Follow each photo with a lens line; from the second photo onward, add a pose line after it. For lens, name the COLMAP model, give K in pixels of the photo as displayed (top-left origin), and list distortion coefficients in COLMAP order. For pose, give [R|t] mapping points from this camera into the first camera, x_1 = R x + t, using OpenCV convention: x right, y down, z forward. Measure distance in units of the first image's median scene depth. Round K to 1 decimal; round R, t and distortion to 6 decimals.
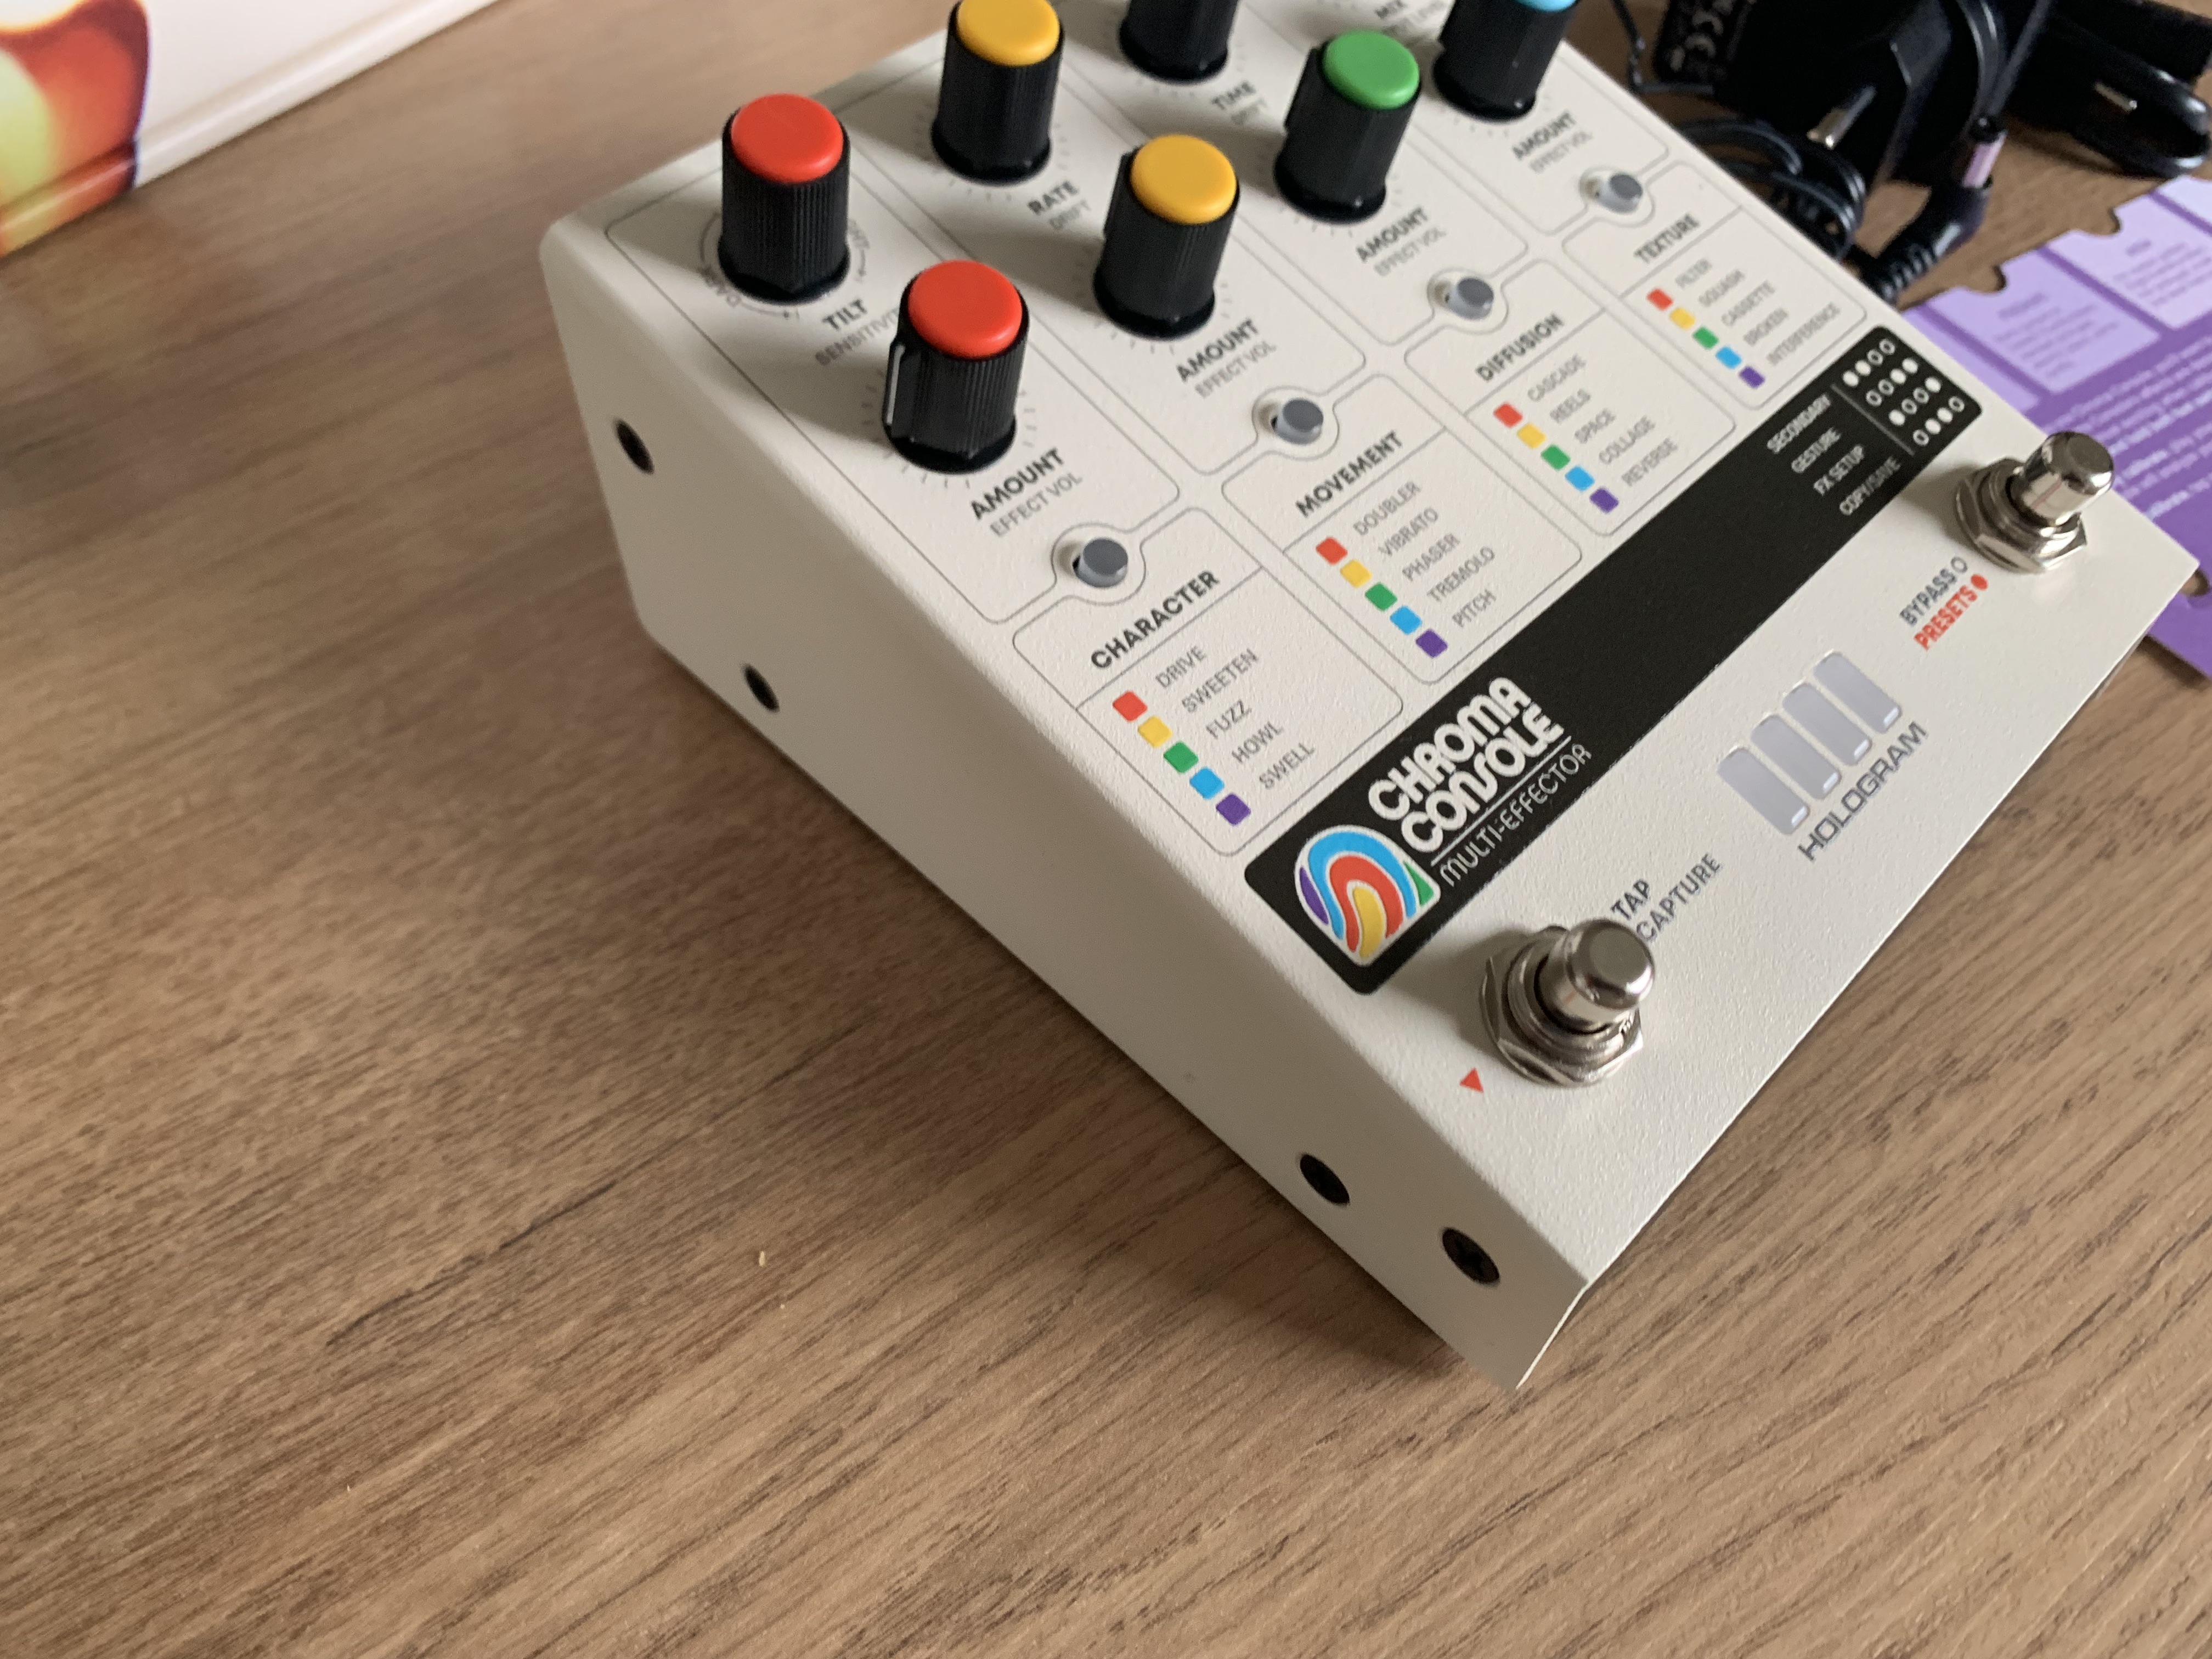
lens RADIAL K [[1720.3, 0, 1128.7], [0, 1720.3, 827.0], [0, 0, 1]] dist [0.008660, -0.015081]
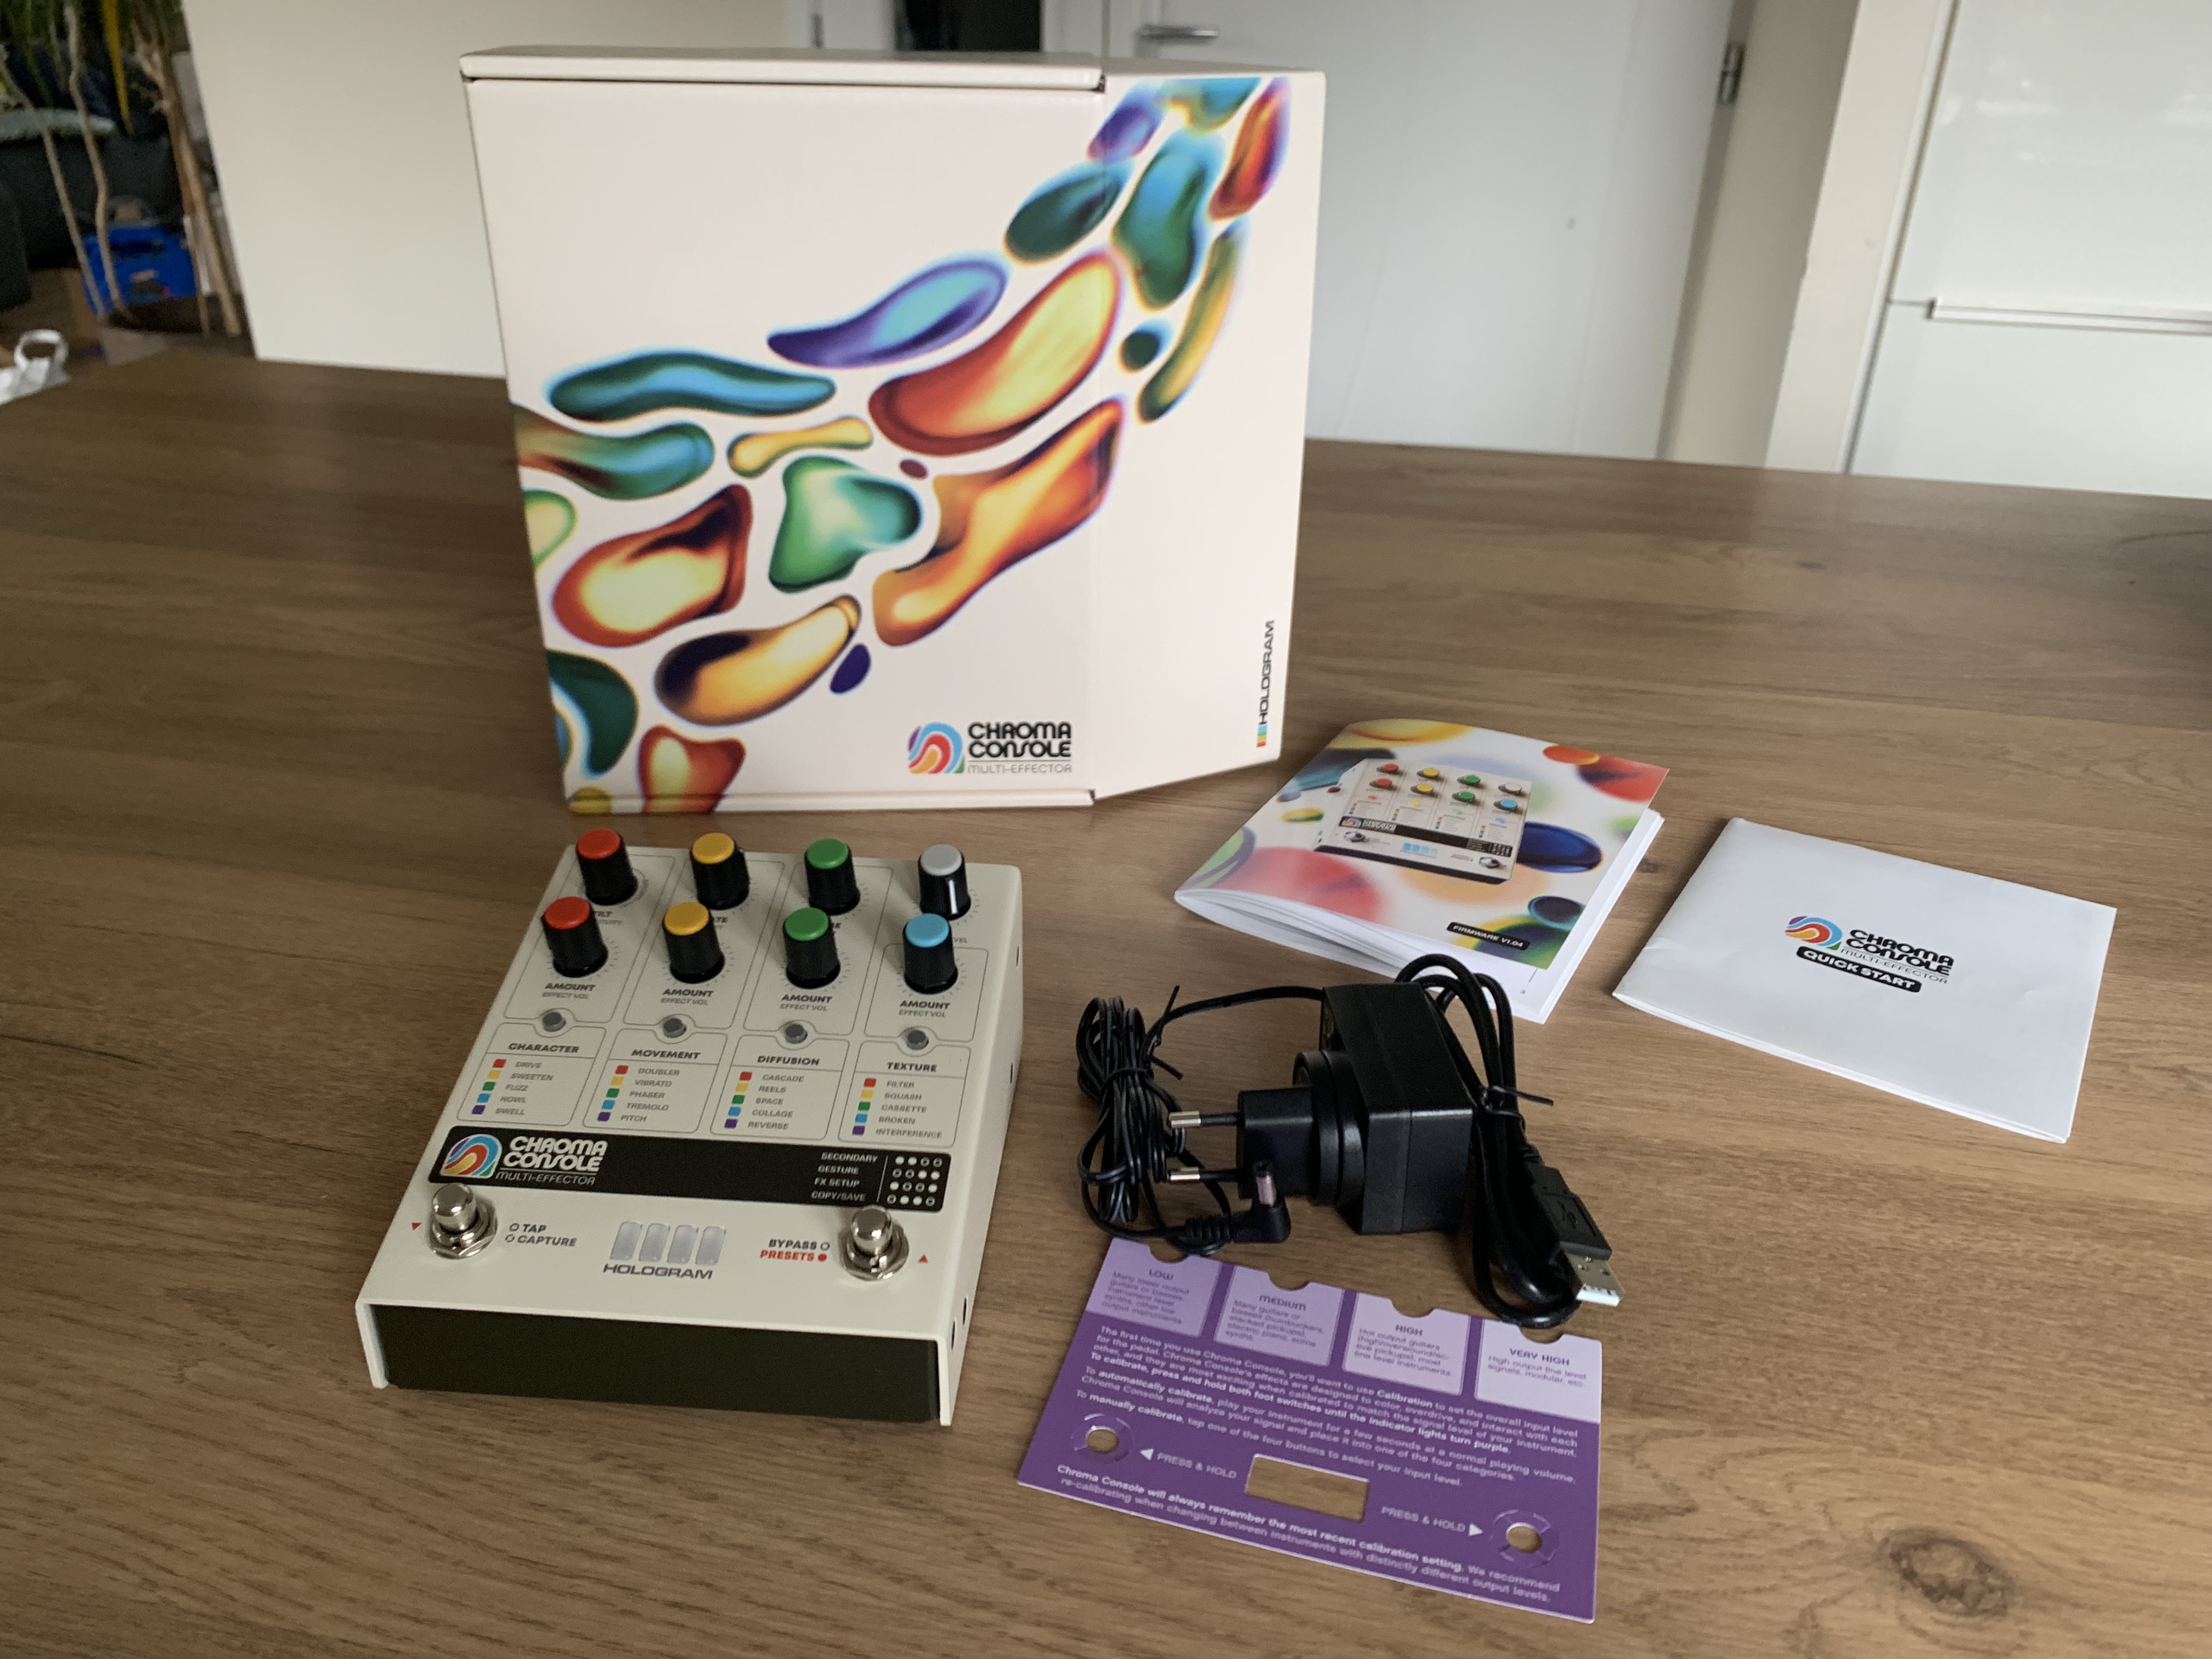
lens RADIAL K [[1720.3, 0, 1125.0], [0, 1720.3, 817.6], [0, 0, 1]] dist [0.008660, -0.015081]
pose [[0.653610, 0.341546, -0.675382, 2.028413], [-0.615670, 0.758946, -0.212018, -0.346950], [0.440164, 0.554389, 0.706334, -0.539108]]
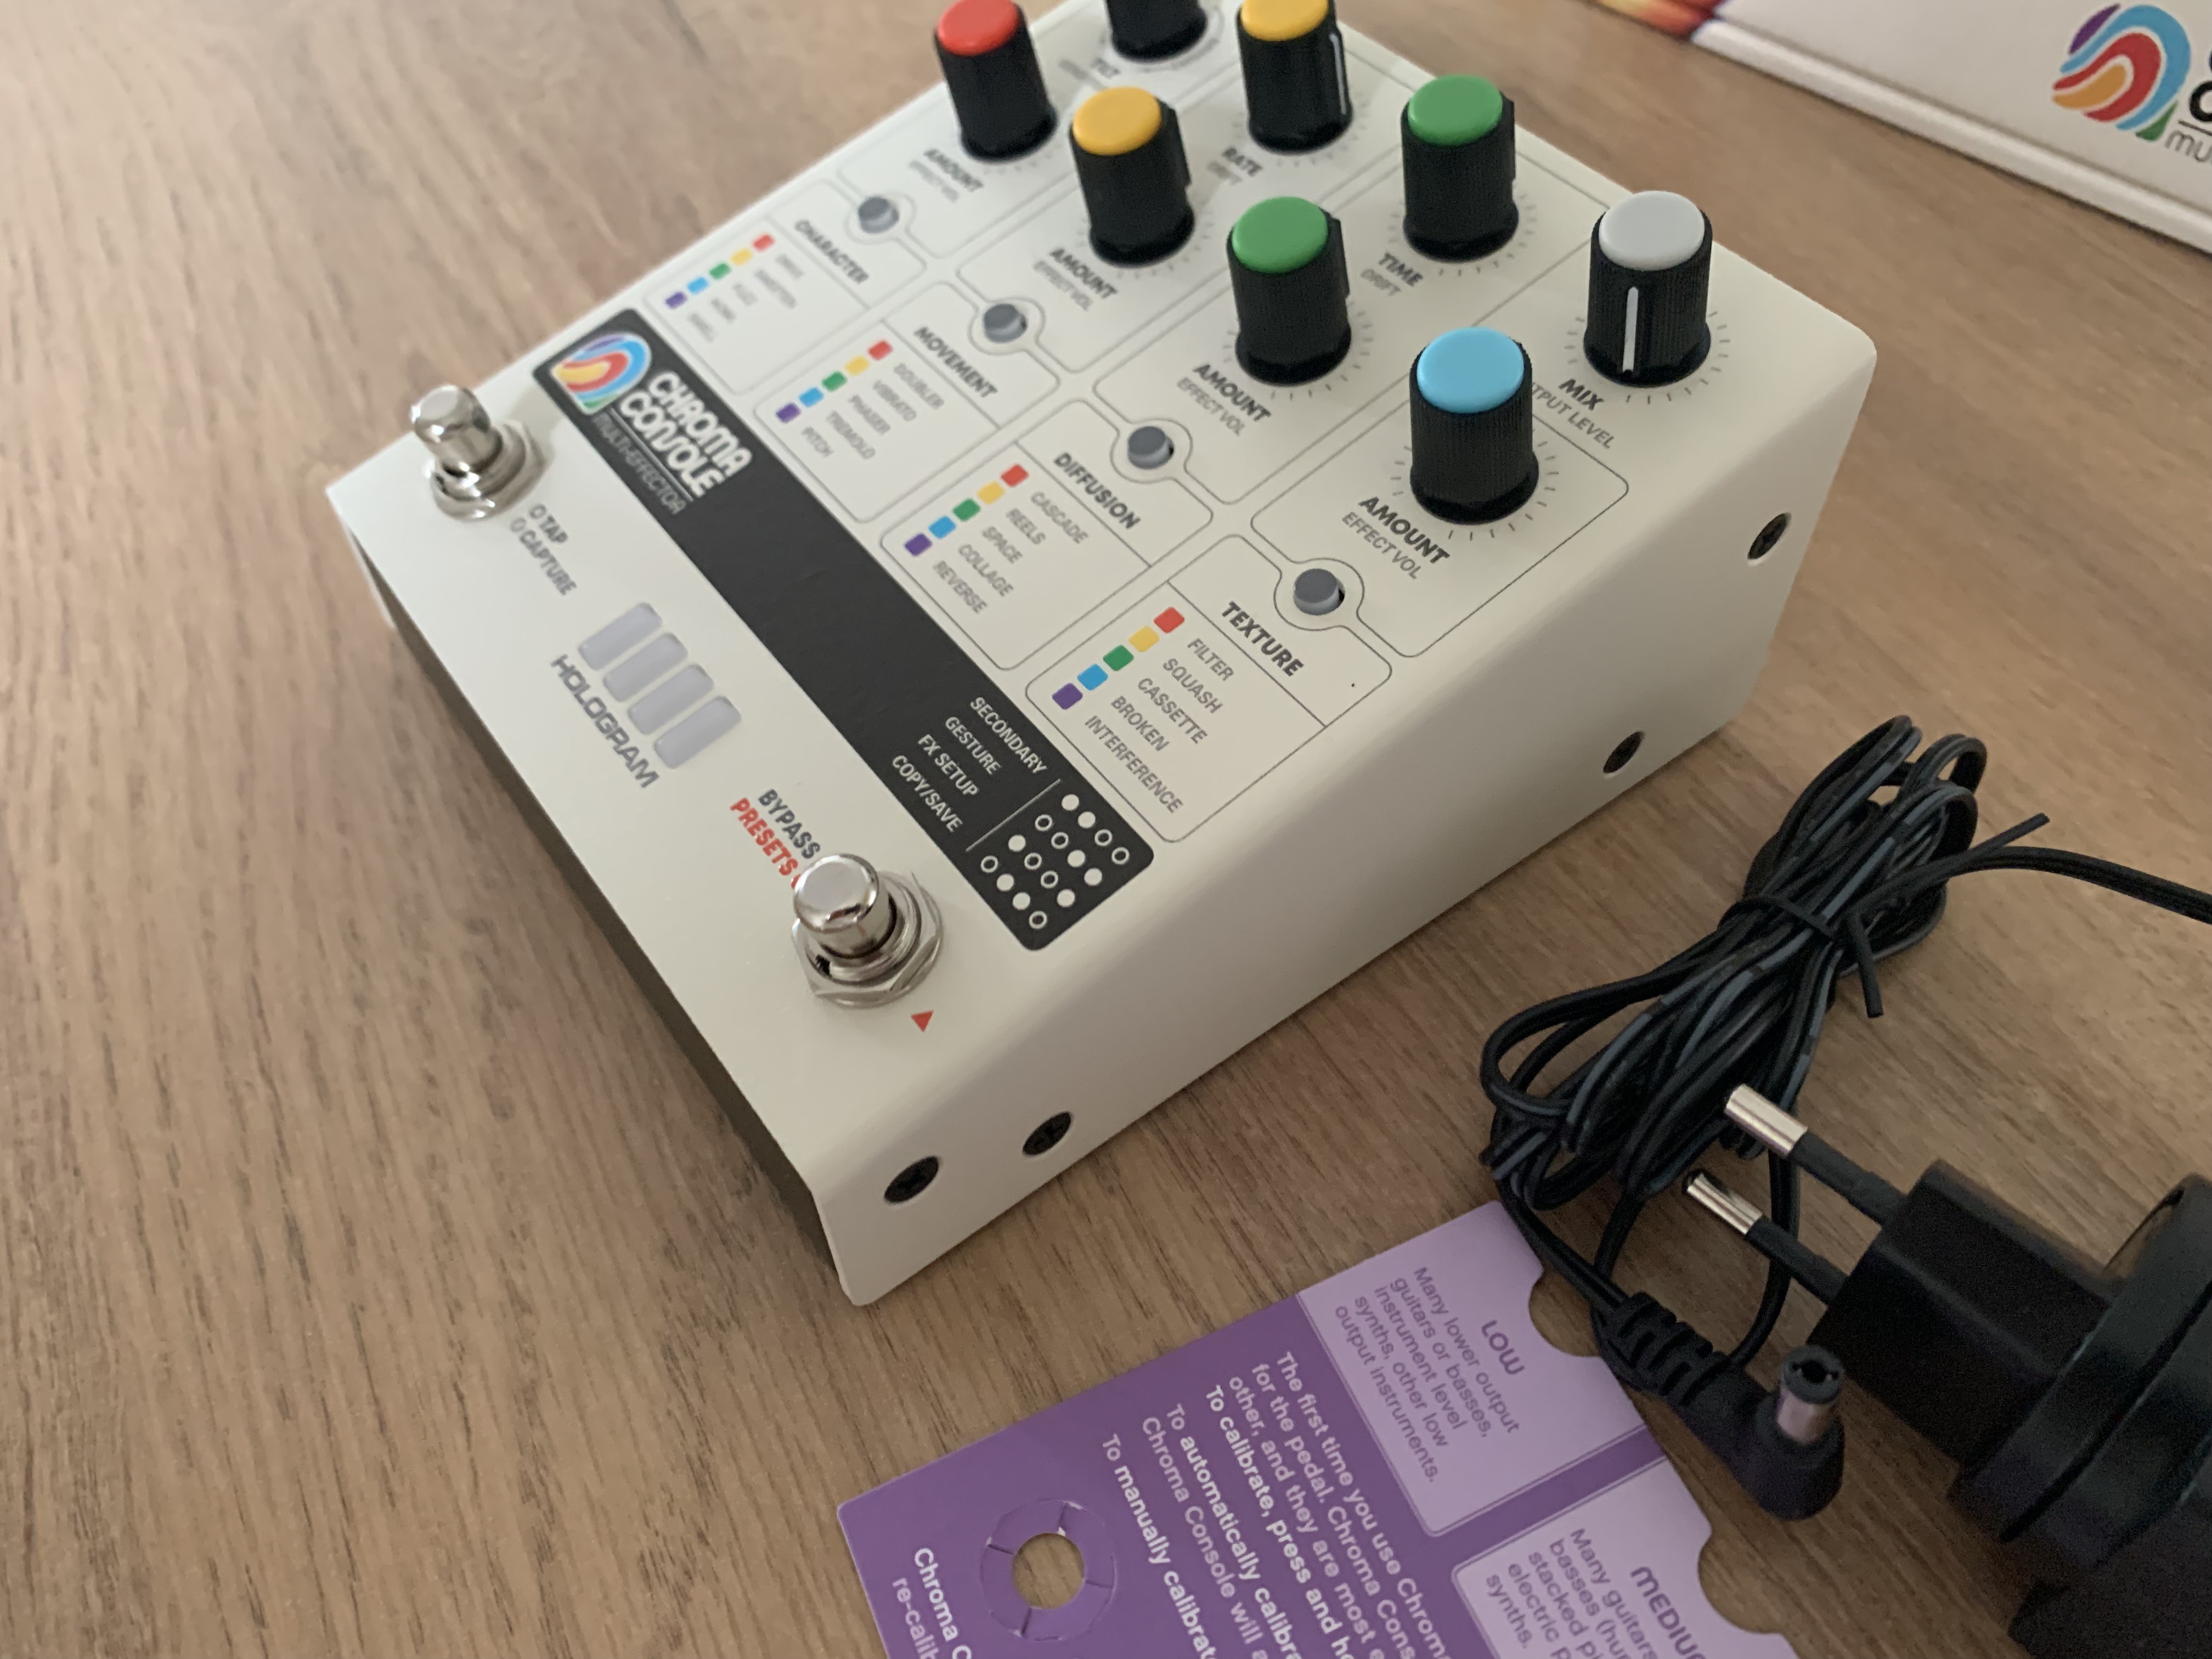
lens RADIAL K [[1720.3, 0, 1099.2], [0, 1720.3, 818.4], [0, 0, 1]] dist [0.008660, -0.015081]
pose [[-0.160834, 0.755655, -0.634916, 1.127924], [-0.795246, 0.281788, 0.536823, -0.852706], [0.584565, 0.591254, 0.555610, 0.608432]]
